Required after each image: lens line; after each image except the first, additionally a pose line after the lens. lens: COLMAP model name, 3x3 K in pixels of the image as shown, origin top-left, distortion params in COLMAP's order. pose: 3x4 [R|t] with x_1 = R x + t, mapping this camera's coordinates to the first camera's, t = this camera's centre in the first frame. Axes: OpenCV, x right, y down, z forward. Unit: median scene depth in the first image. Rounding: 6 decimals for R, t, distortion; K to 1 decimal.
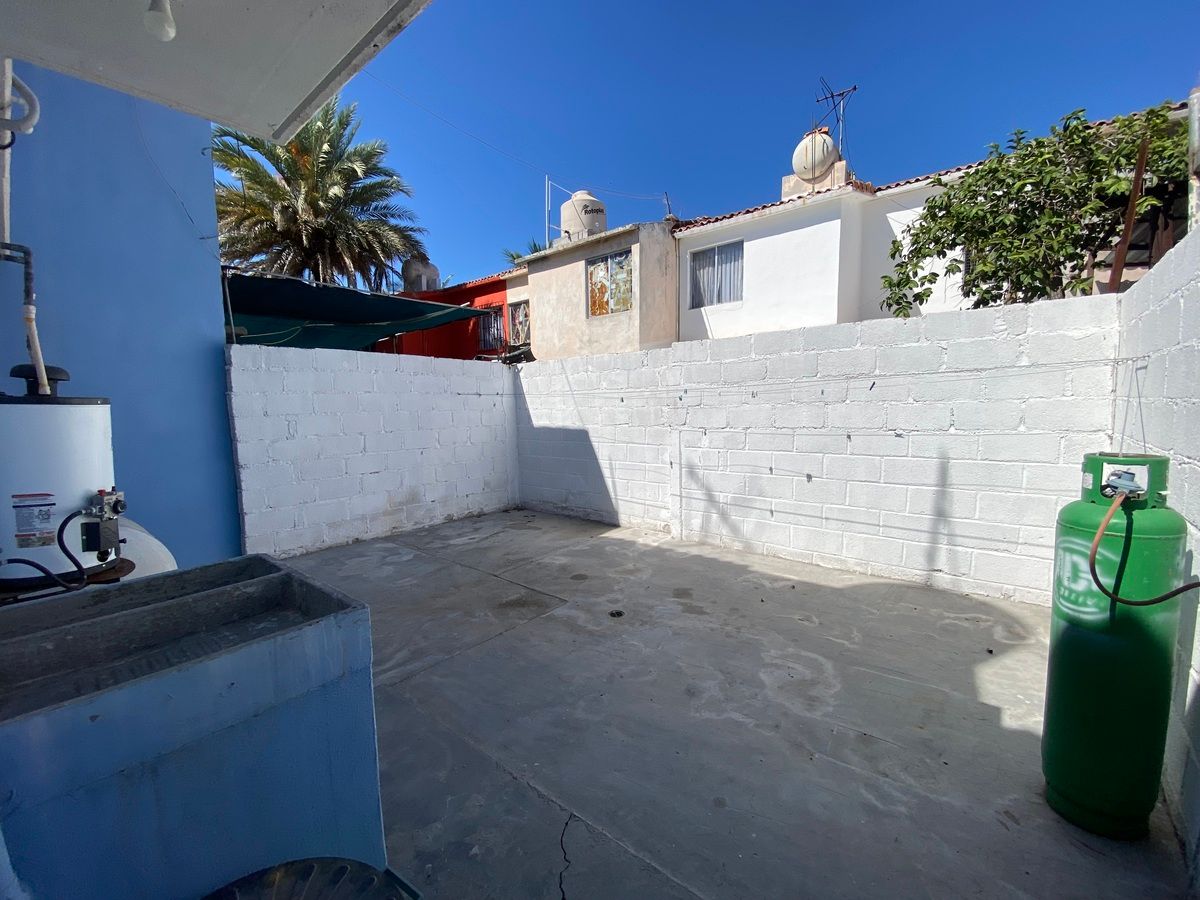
lens RADIAL K [[484.4, 0, 600.0], [0, 484.4, 450.0], [0, 0, 1]] dist [0.015901, -0.019549]
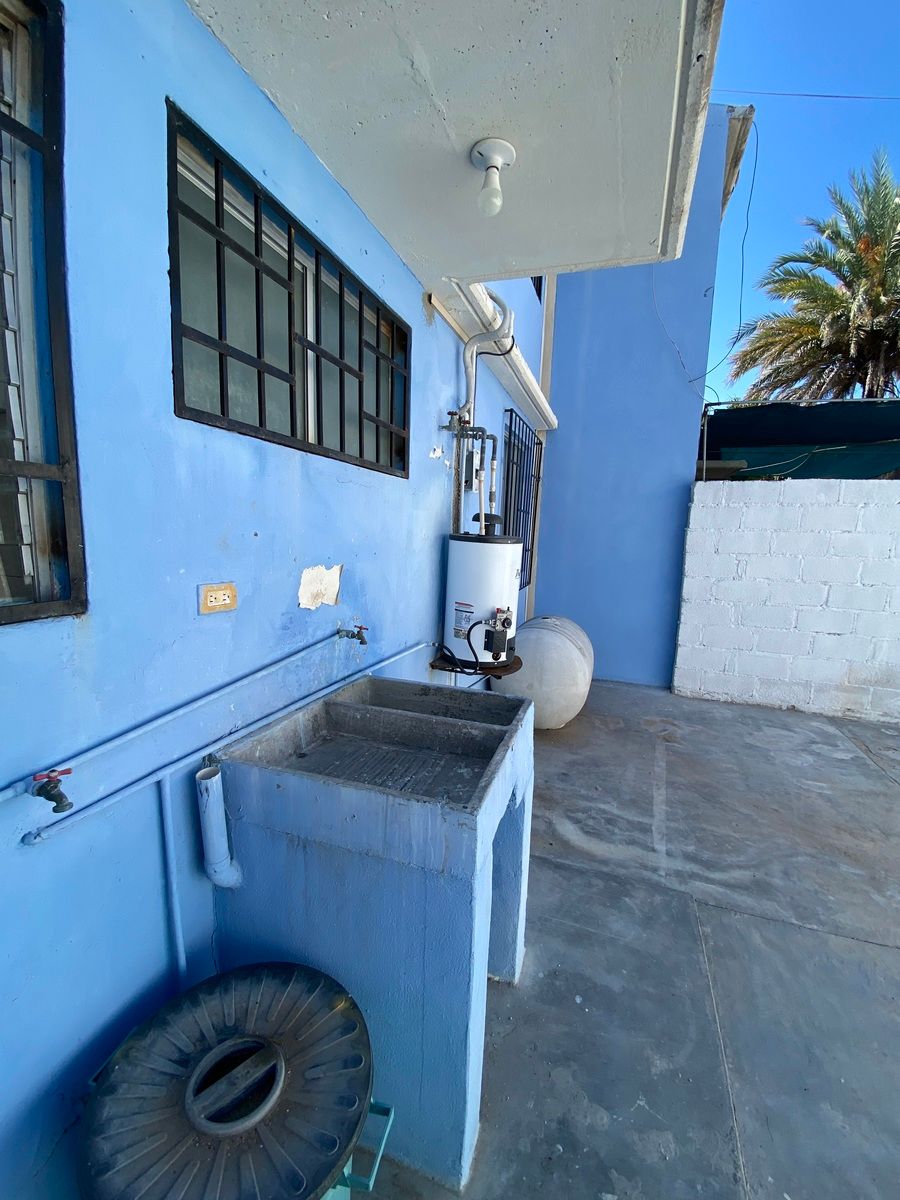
lens RADIAL K [[484.4, 0, 450.0], [0, 484.4, 600.0], [0, 0, 1]] dist [0.015901, -0.019549]
pose [[0.335815, 0.163329, -0.927659, 0.049081], [-0.124919, 0.983875, 0.128006, -0.031403], [0.933608, 0.072896, 0.350803, 0.142709]]
